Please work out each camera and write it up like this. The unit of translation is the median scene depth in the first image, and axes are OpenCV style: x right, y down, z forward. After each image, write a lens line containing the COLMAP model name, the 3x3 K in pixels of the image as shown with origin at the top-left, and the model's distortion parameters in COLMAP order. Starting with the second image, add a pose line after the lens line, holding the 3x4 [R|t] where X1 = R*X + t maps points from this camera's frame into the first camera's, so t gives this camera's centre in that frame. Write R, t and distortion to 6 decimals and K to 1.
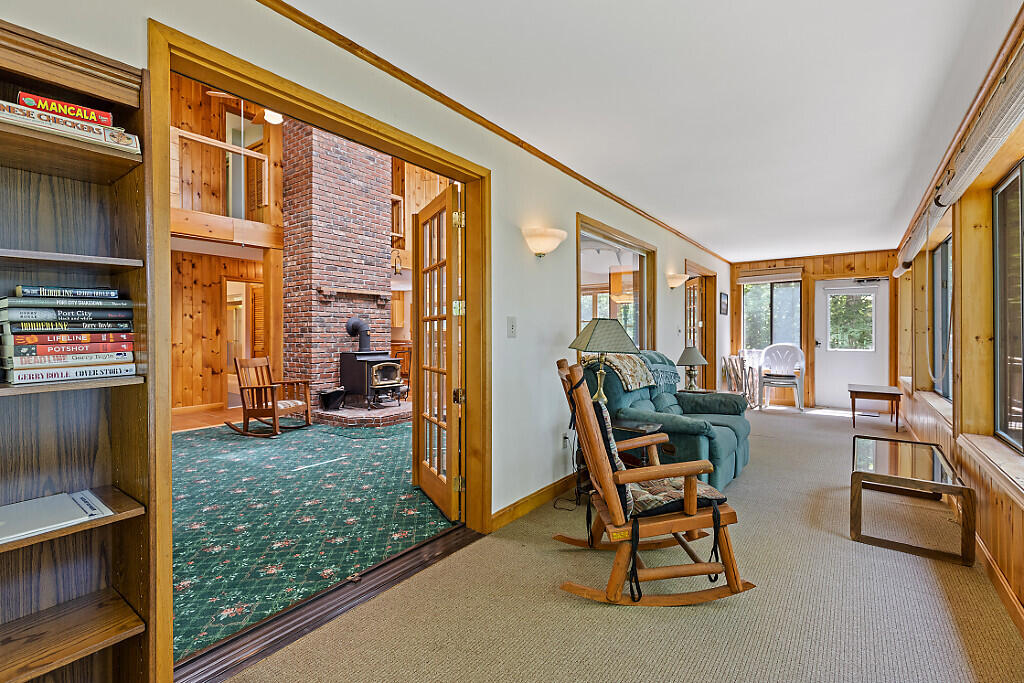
lens RADIAL K [[464.8, 0, 510.4], [0, 464.8, 336.5], [0, 0, 1]] dist [-0.005308, -0.001101]
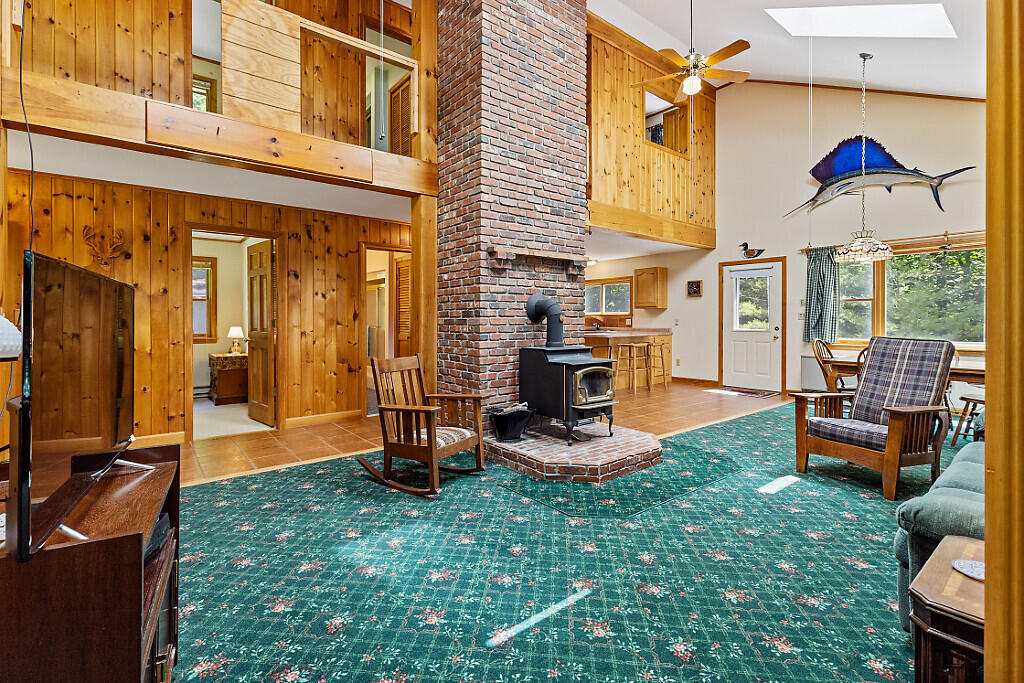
lens RADIAL K [[464.8, 0, 507.2], [0, 464.8, 318.0], [0, 0, 1]] dist [-0.005308, -0.001101]
pose [[0.963556, 0.001358, -0.267502, -0.209187], [-0.002539, 0.999989, -0.004067, -0.004934], [0.267493, 0.004597, 0.963549, 0.370555]]
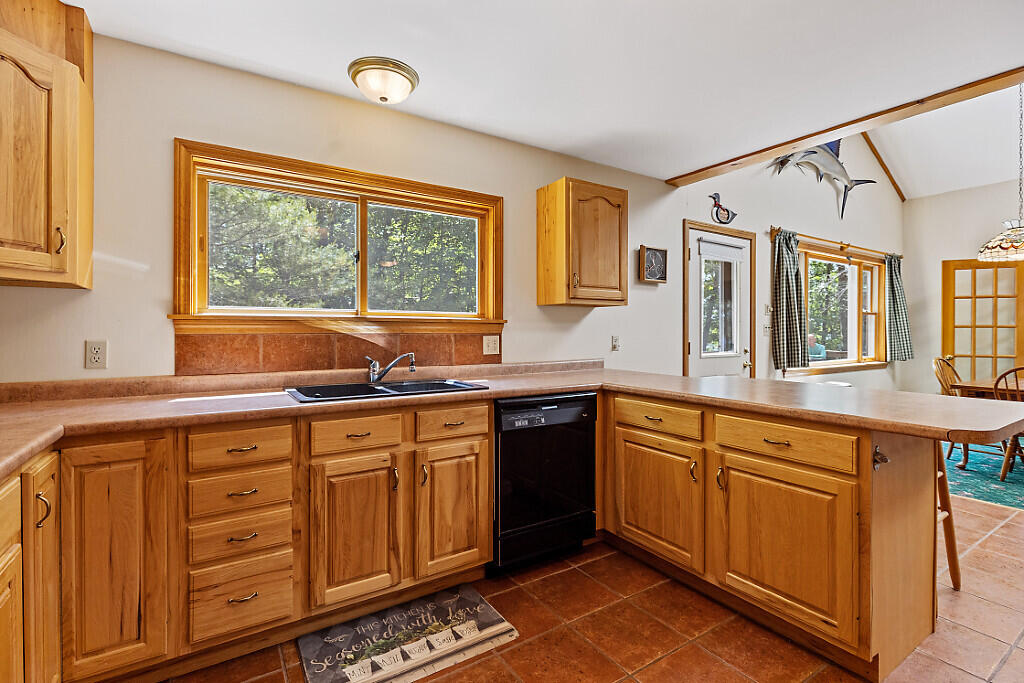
lens RADIAL K [[464.8, 0, 510.9], [0, 464.8, 338.6], [0, 0, 1]] dist [-0.005308, -0.001101]
pose [[0.353970, -0.001988, 0.935255, -0.342574], [0.007808, 0.999969, -0.000829, -0.004942], [-0.935224, 0.007596, 0.353975, 0.788064]]
